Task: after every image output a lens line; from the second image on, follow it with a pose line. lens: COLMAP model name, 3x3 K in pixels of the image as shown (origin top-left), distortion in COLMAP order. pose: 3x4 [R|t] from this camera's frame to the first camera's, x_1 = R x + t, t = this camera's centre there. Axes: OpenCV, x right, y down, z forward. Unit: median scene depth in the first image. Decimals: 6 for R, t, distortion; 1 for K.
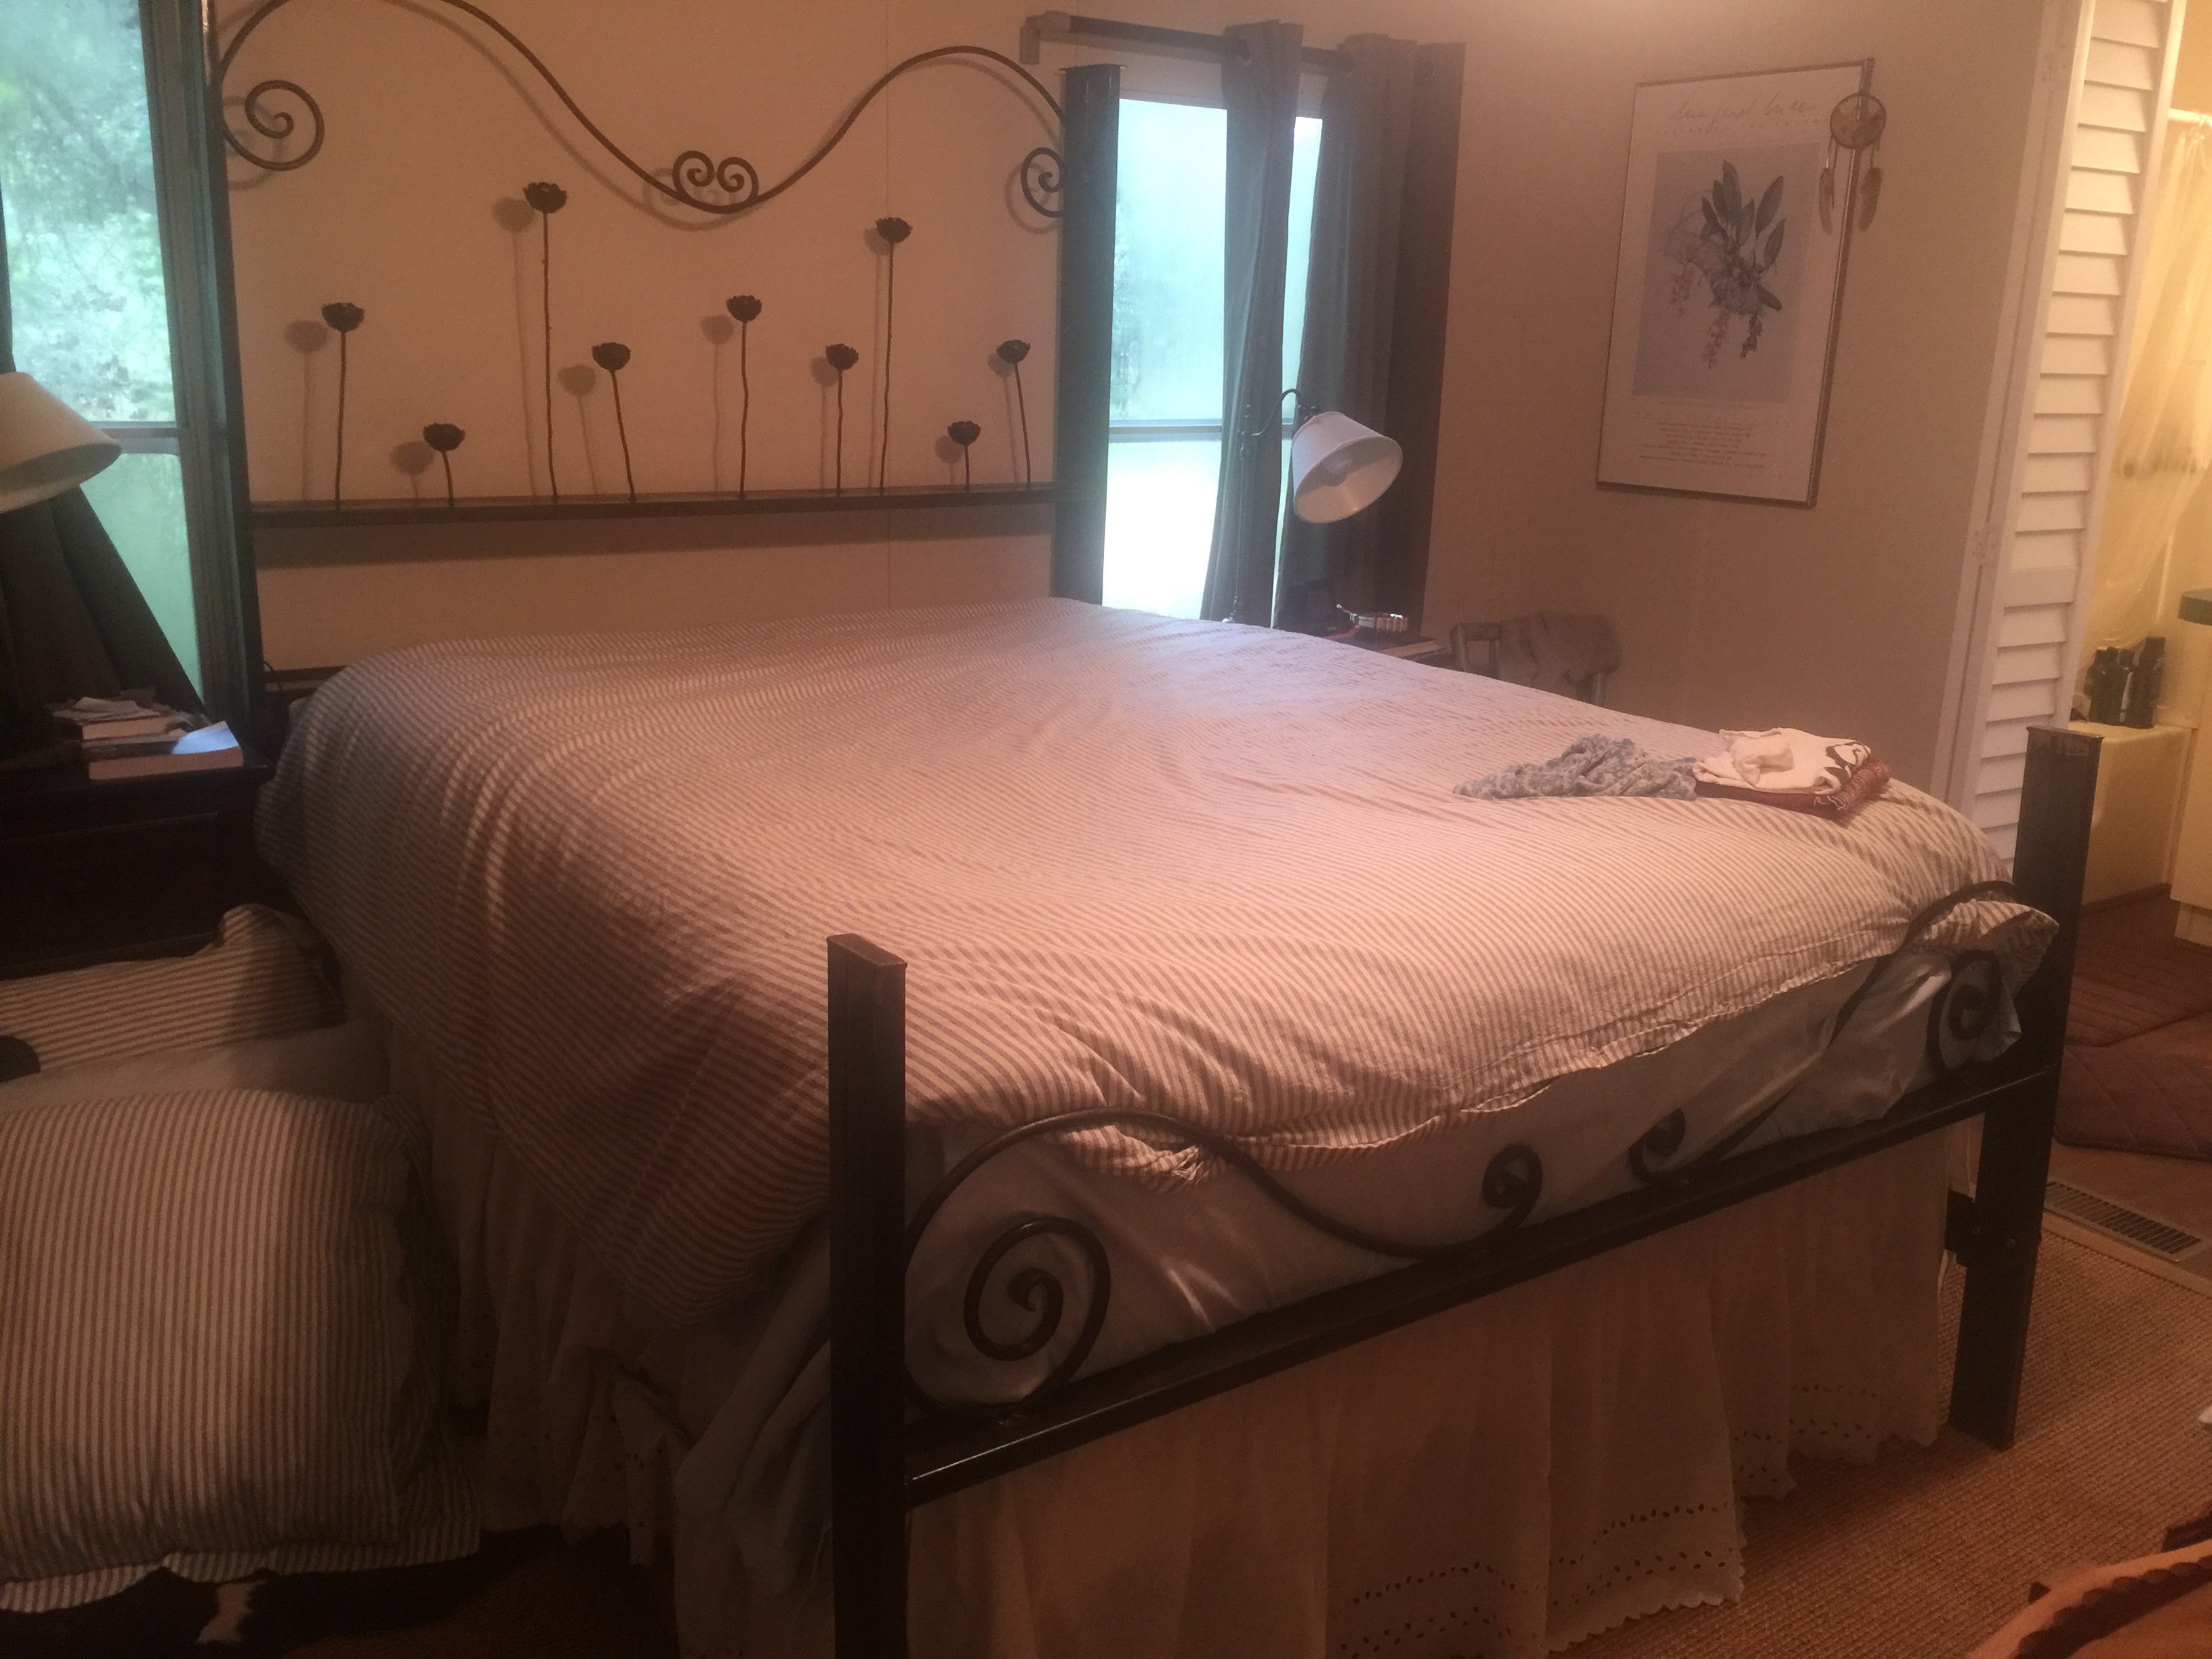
lens RADIAL K [[1566.2, 0, 1114.9], [0, 1566.2, 826.2], [0, 0, 1]] dist [0.049929, -0.040643]
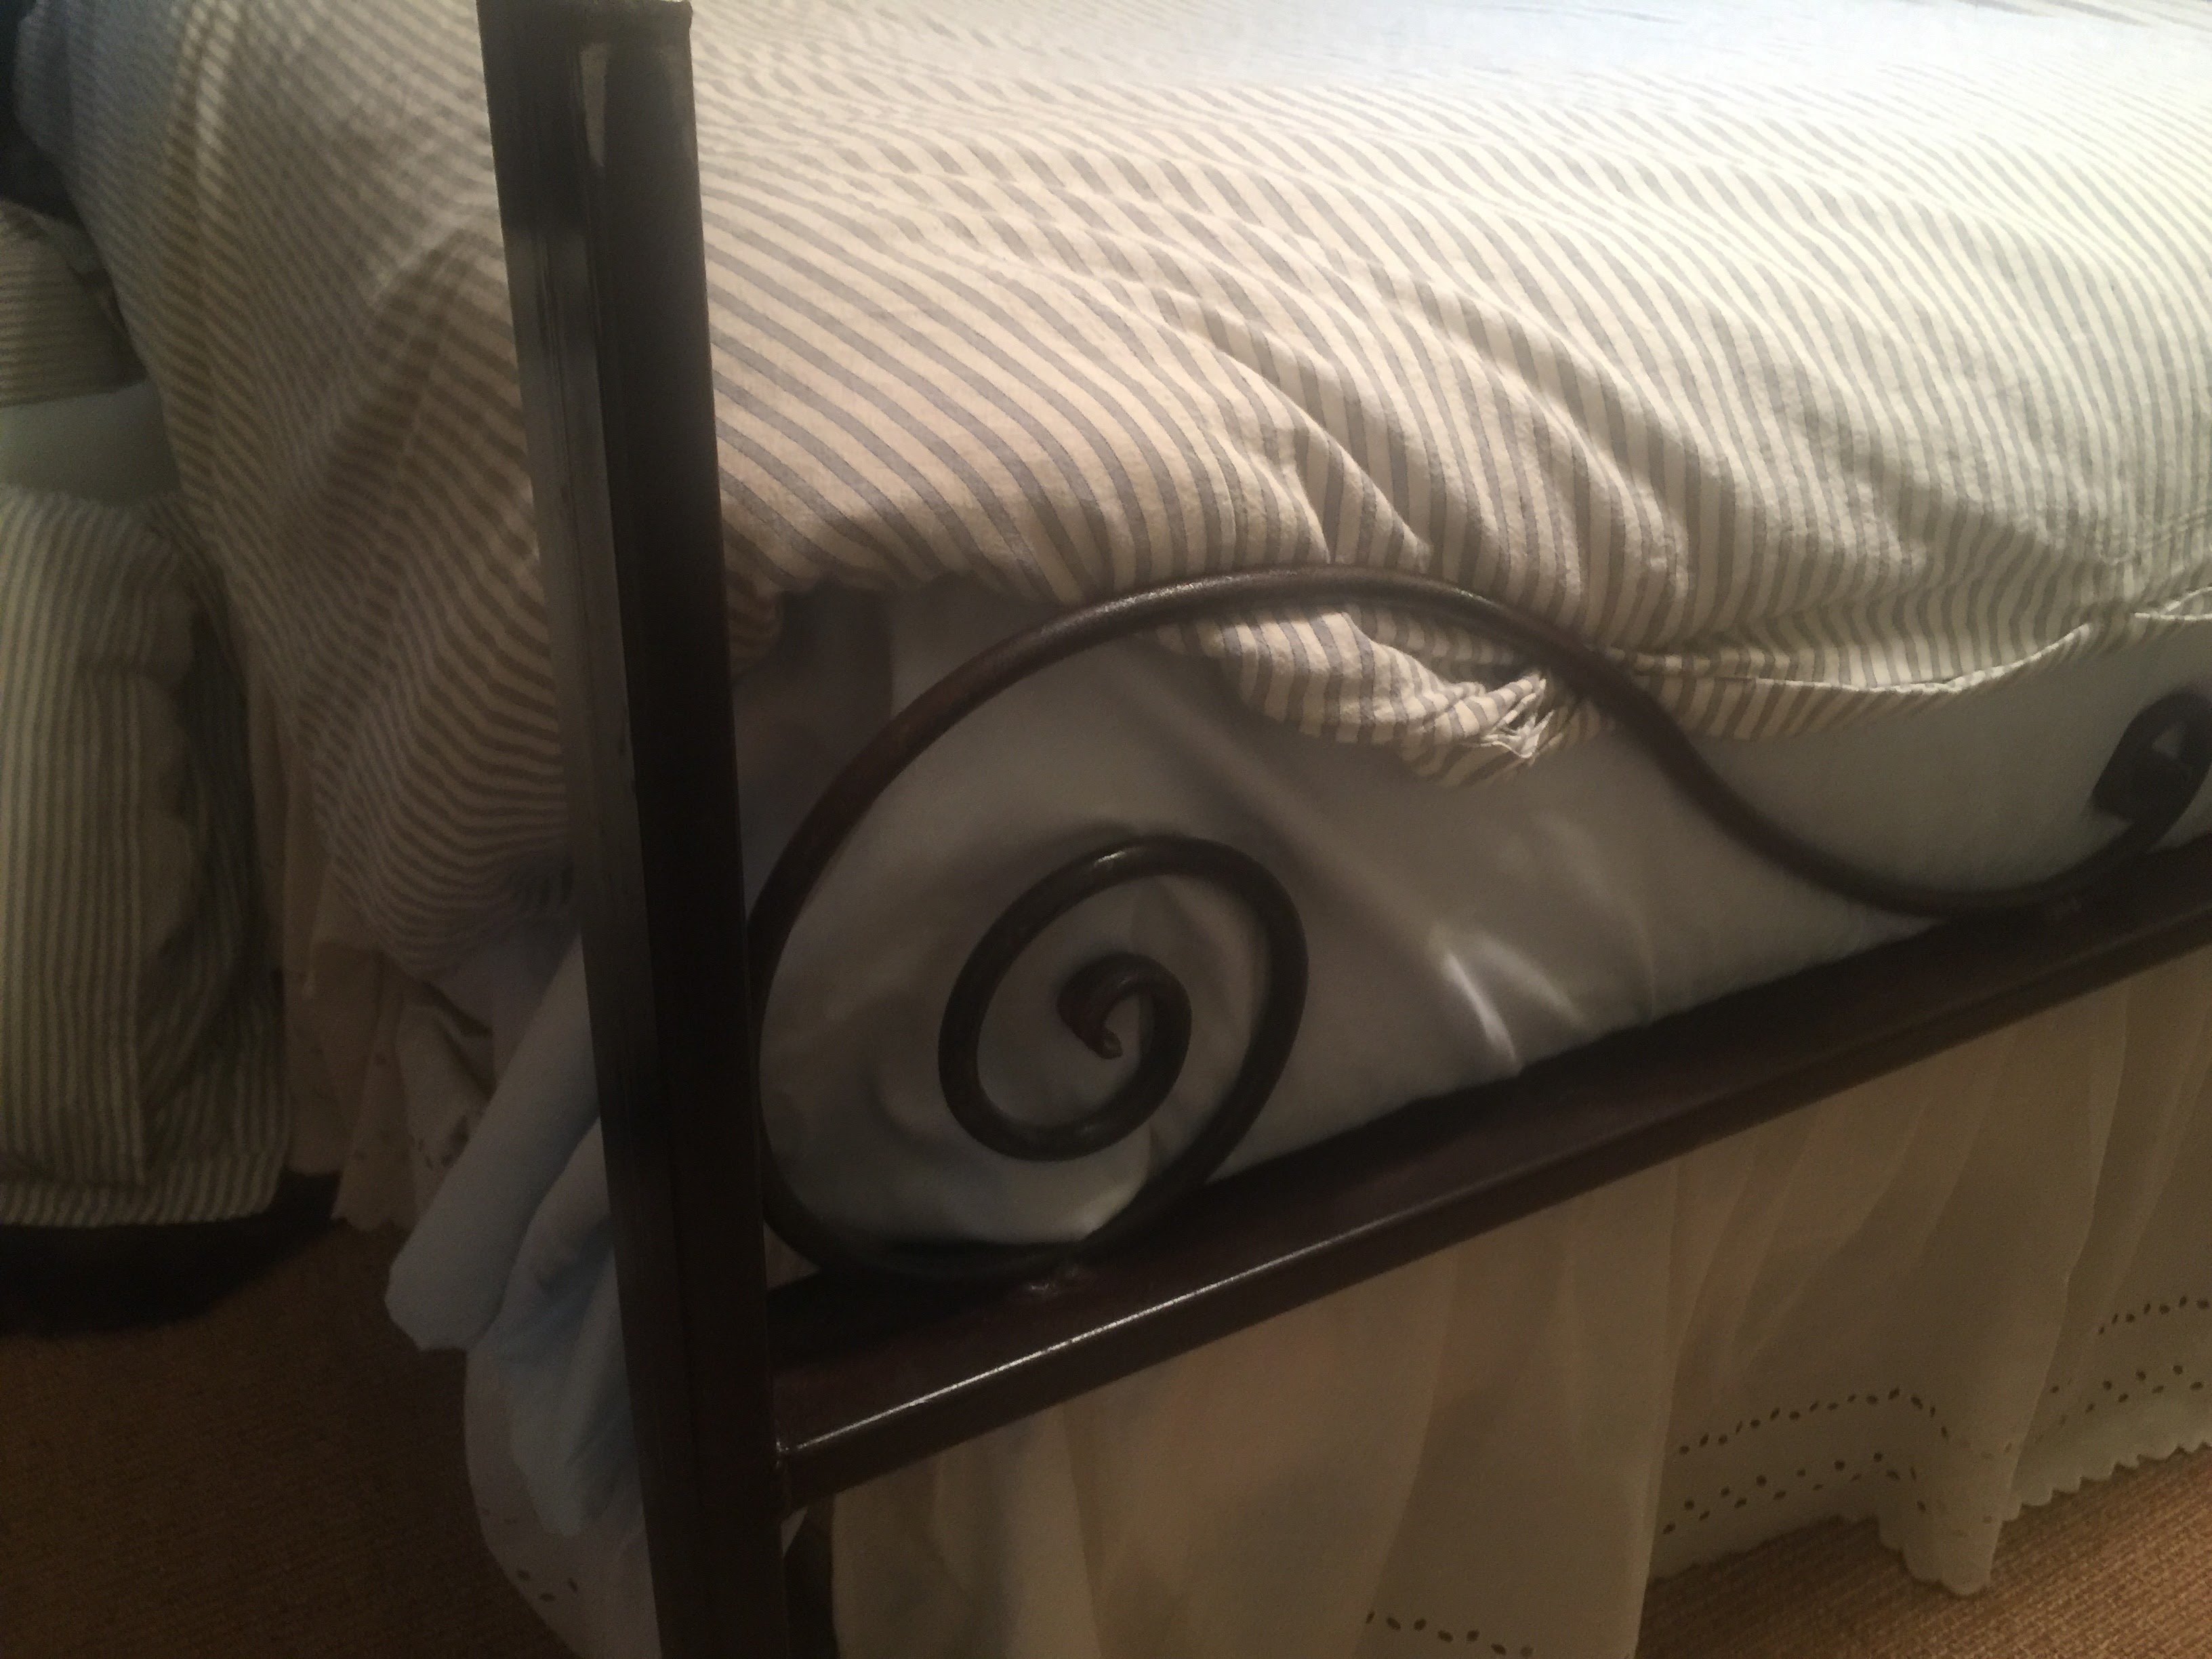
lens RADIAL K [[1566.2, 0, 1114.9], [0, 1566.2, 826.2], [0, 0, 1]] dist [0.049929, -0.040643]
pose [[0.994516, 0.062836, -0.083606, -0.020077], [-0.032260, 0.944721, 0.326283, 0.109835], [0.099486, -0.321797, 0.941567, 0.581345]]
